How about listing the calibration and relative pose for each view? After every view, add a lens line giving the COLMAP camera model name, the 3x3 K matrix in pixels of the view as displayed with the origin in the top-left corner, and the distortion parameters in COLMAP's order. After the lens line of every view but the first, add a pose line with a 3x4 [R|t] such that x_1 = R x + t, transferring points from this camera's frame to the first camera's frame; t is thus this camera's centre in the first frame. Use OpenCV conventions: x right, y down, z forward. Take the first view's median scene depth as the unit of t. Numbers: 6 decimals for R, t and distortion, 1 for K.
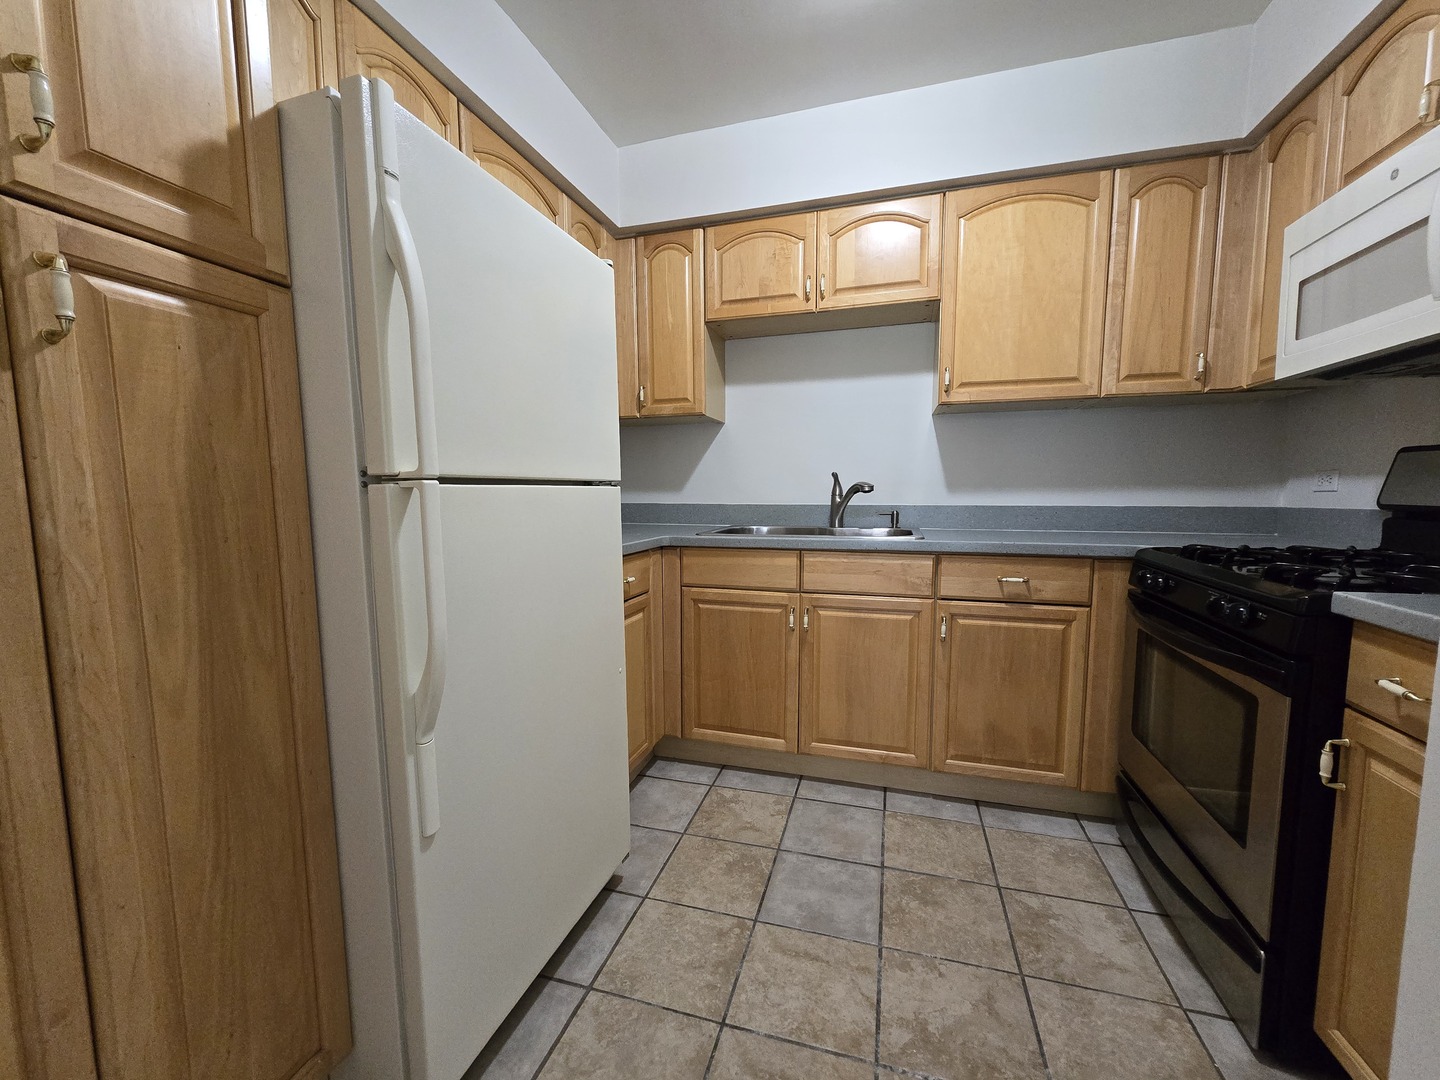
lens RADIAL K [[587.8, 0, 715.3], [0, 587.8, 550.9], [0, 0, 1]] dist [-0.000712, -0.001125]
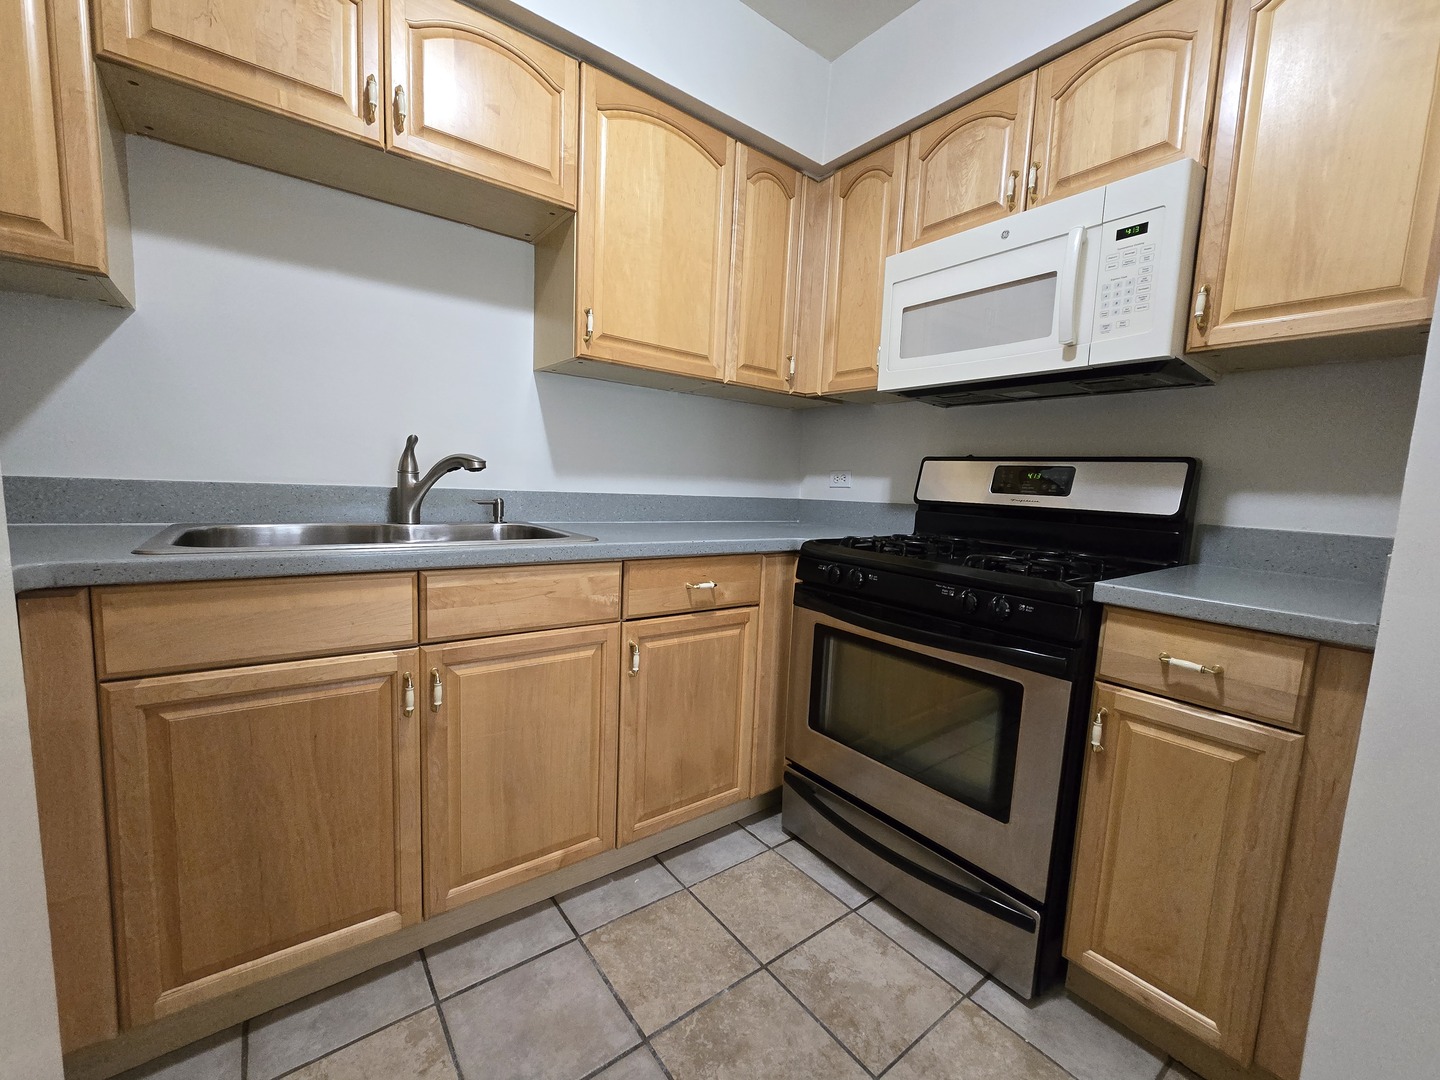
lens RADIAL K [[587.8, 0, 715.3], [0, 587.8, 550.9], [0, 0, 1]] dist [-0.000712, -0.001125]
pose [[0.584124, -0.064416, 0.809104, -0.146926], [0.038719, 0.997922, 0.051496, -0.039627], [-0.810740, 0.001247, 0.585404, 0.469049]]
